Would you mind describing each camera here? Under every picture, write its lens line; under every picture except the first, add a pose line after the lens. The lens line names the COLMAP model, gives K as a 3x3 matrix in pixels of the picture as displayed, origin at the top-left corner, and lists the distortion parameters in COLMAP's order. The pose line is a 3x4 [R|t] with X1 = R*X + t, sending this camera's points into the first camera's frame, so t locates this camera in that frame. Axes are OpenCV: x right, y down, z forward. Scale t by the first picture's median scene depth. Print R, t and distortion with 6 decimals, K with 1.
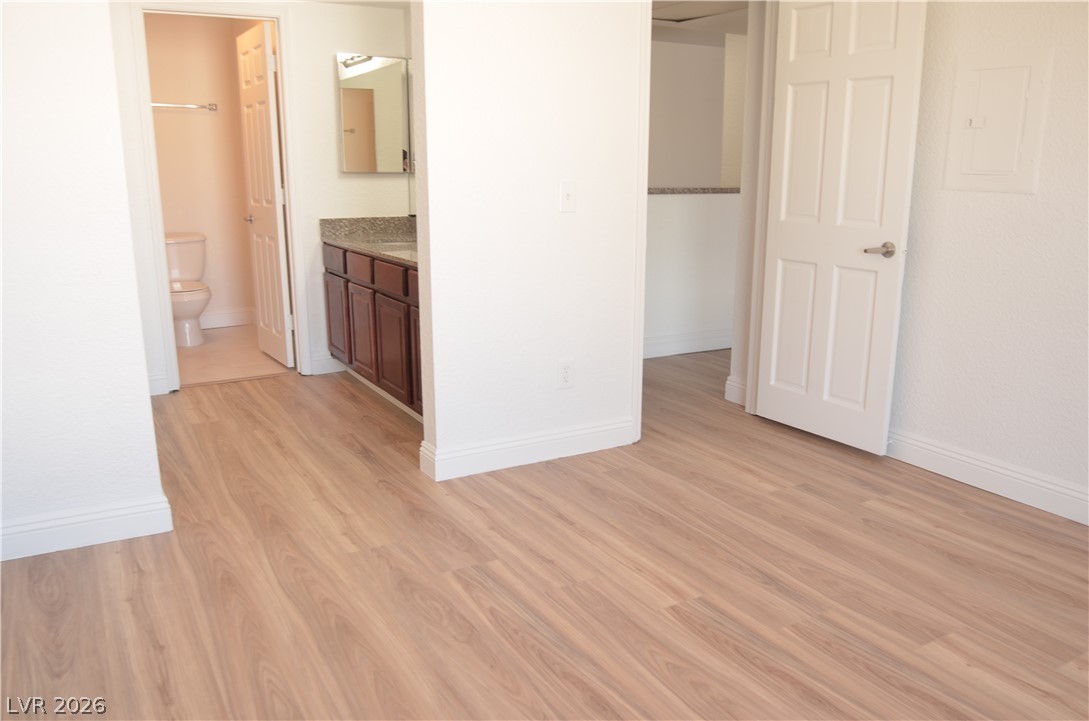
lens RADIAL K [[850.5, 0, 550.4], [0, 850.5, 368.4], [0, 0, 1]] dist [-0.079218, 0.036918]
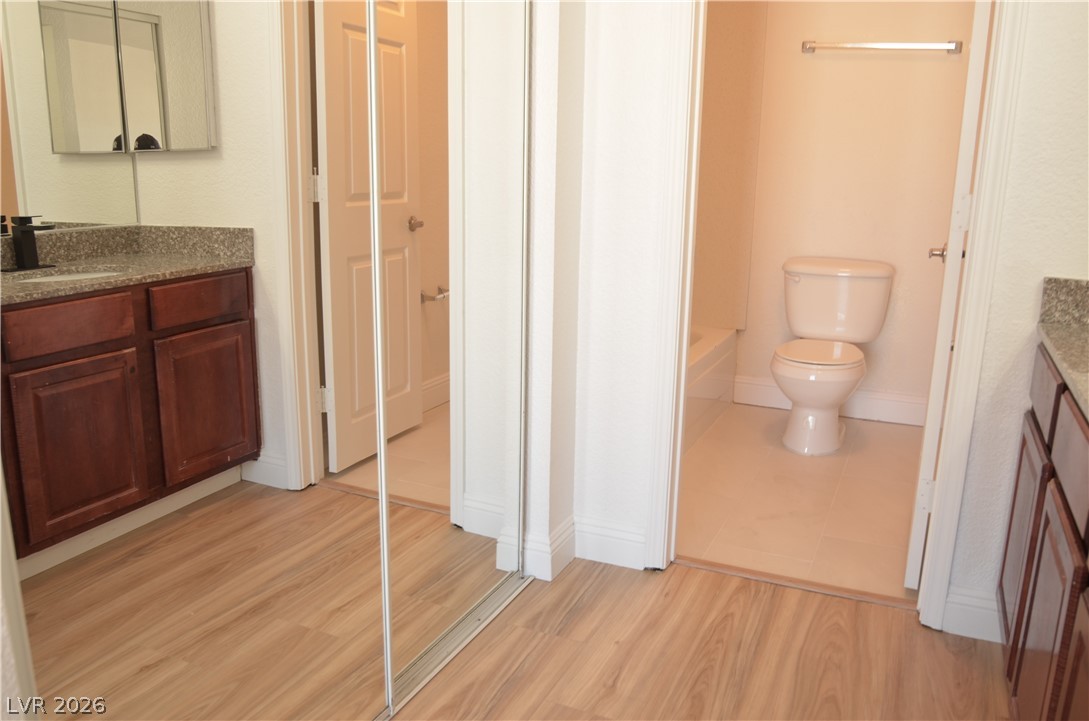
lens RADIAL K [[850.5, 0, 552.1], [0, 850.5, 362.9], [0, 0, 1]] dist [-0.079218, 0.036918]
pose [[0.577767, 0.200800, -0.791116, -0.093359], [-0.210109, 0.973190, 0.093567, -0.127007], [0.788695, 0.112161, 0.604467, 0.593818]]
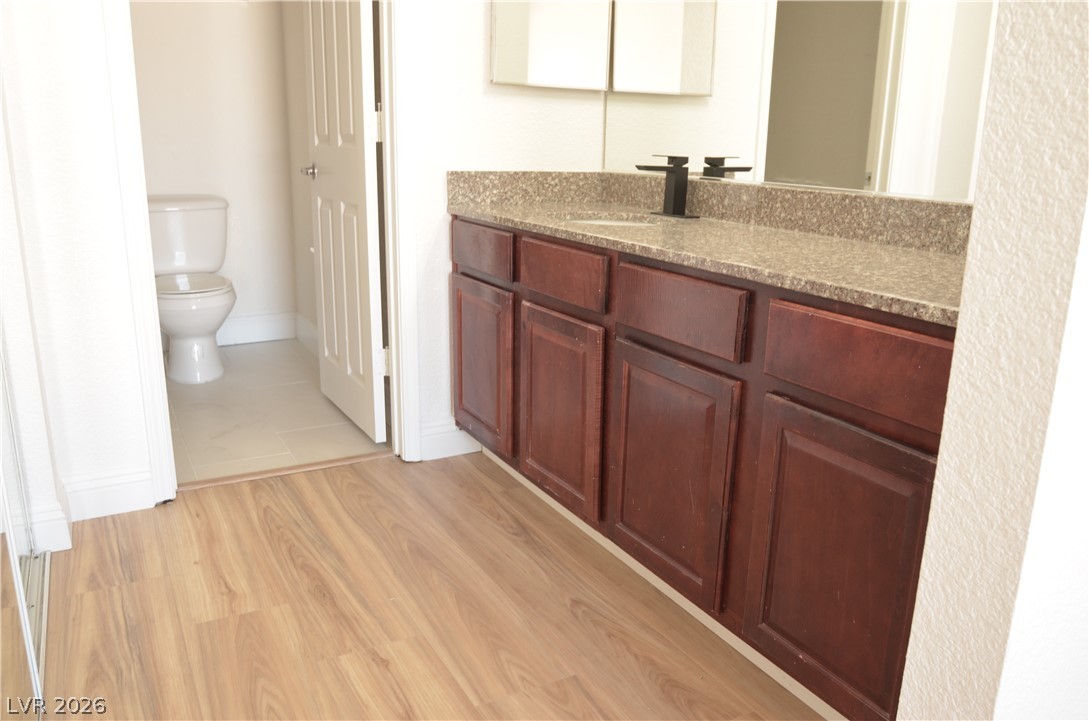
lens RADIAL K [[850.5, 0, 546.9], [0, 850.5, 363.7], [0, 0, 1]] dist [-0.079218, 0.036918]
pose [[0.999412, 0.026595, -0.021619, -0.198858], [-0.026107, 0.999404, 0.022563, -0.071562], [0.022206, -0.021985, 0.999512, 0.476608]]
